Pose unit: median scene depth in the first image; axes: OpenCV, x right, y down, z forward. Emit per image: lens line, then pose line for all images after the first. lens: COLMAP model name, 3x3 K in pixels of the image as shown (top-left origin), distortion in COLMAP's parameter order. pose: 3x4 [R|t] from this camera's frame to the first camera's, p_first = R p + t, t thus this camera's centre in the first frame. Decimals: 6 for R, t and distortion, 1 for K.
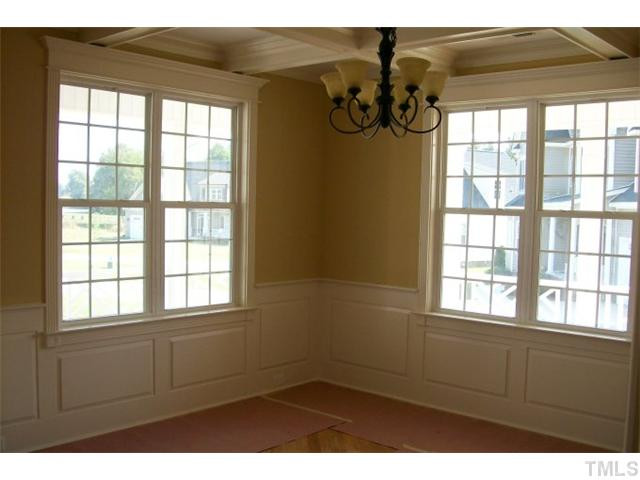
lens RADIAL K [[680.4, 0, 309.9], [0, 680.4, 241.3], [0, 0, 1]] dist [-0.148197, 0.022417]
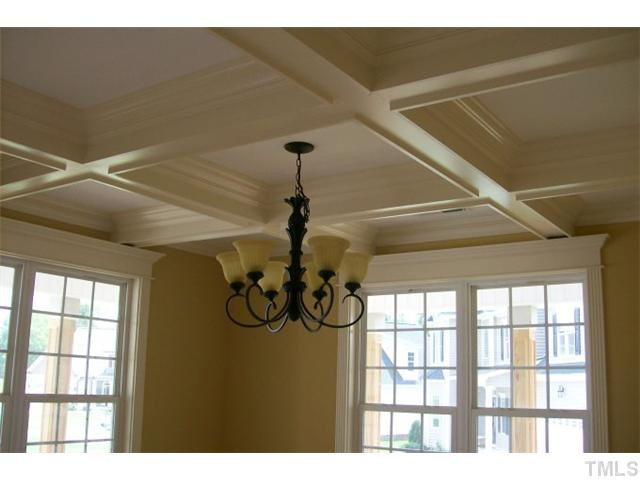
lens RADIAL K [[680.4, 0, 309.9], [0, 680.4, 241.3], [0, 0, 1]] dist [-0.148197, 0.022417]
pose [[0.991906, 0.031409, 0.123025, 0.022536], [-0.000122, 0.969155, -0.246450, -0.050542], [-0.126971, 0.244440, 0.961315, 0.166565]]
